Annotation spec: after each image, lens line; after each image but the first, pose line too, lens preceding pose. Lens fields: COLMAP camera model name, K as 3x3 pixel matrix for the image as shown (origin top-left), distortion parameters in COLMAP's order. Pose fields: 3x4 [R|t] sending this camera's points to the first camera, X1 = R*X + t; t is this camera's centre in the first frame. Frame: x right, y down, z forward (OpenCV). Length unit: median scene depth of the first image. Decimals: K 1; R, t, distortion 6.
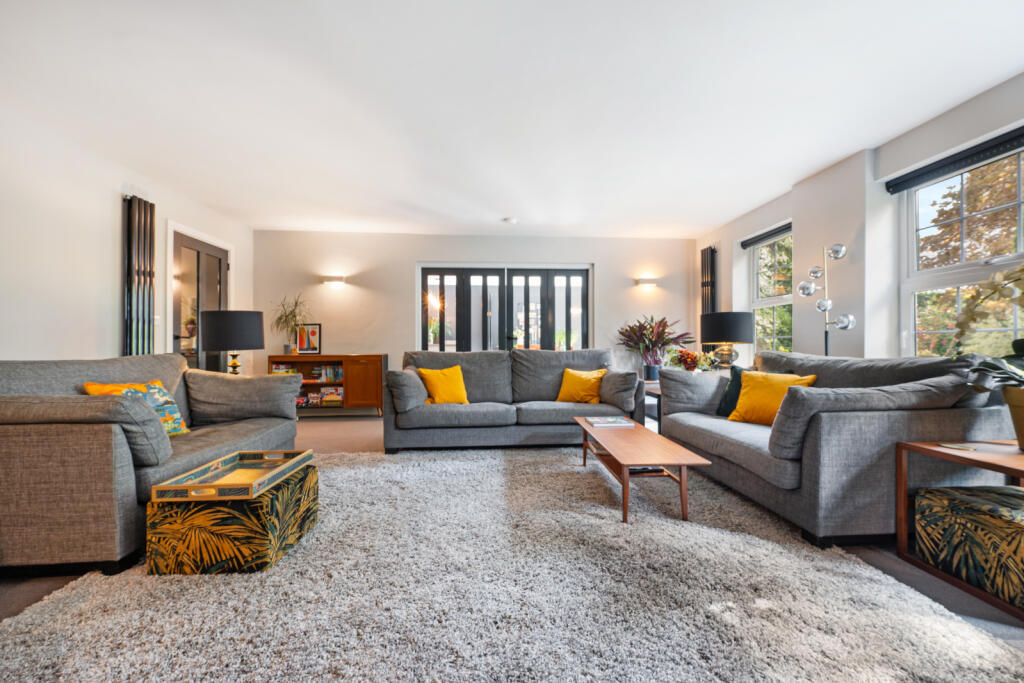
lens RADIAL K [[409.6, 0, 513.6], [0, 409.6, 343.4], [0, 0, 1]] dist [-0.002118, 0.000280]
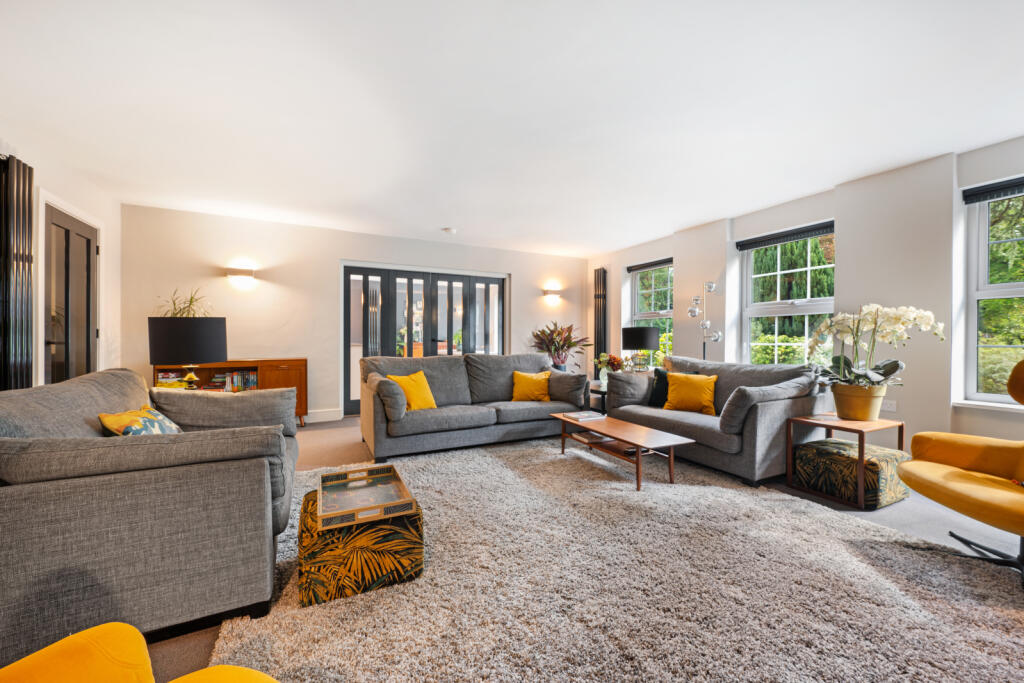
lens RADIAL K [[409.6, 0, 510.0], [0, 409.6, 340.8], [0, 0, 1]] dist [-0.002118, 0.000280]
pose [[0.919446, 0.003982, 0.393195, -0.655256], [-0.009492, 0.999882, 0.012070, -0.071788], [-0.393101, -0.014830, 0.919376, -0.072125]]
